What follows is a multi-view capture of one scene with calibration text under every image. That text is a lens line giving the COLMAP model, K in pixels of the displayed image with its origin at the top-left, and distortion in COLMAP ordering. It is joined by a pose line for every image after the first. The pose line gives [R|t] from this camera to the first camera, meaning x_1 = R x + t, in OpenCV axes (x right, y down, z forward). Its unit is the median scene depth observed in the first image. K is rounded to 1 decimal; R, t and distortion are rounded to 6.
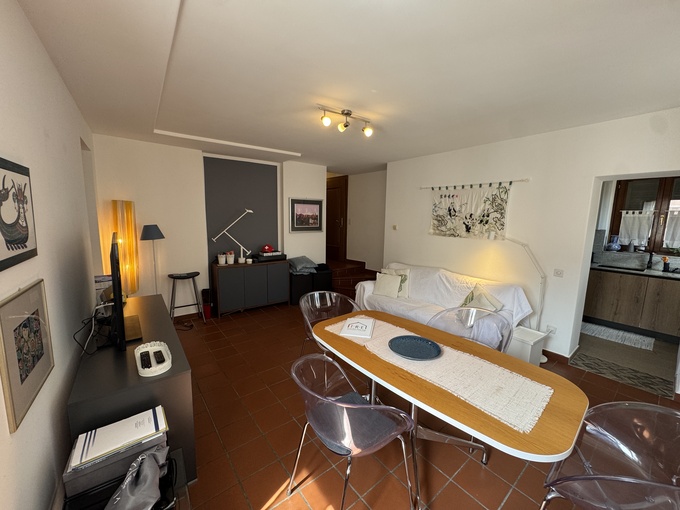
lens RADIAL K [[270.9, 0, 339.4], [0, 270.9, 254.3], [0, 0, 1]] dist [-0.006992, 0.002131]
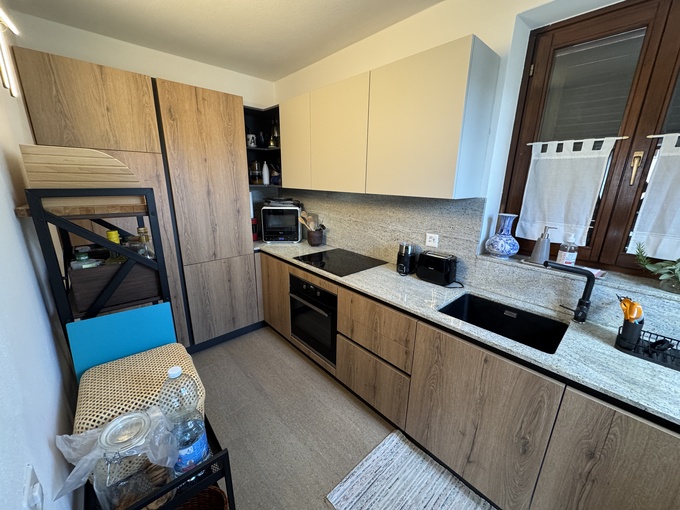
lens RADIAL K [[270.9, 0, 337.6], [0, 270.9, 253.8], [0, 0, 1]] dist [-0.006992, 0.002131]
pose [[0.997014, -0.018939, 0.074862, 0.820195], [0.009276, 0.991811, 0.127380, -0.069446], [-0.076662, -0.126305, 0.989025, 0.698079]]
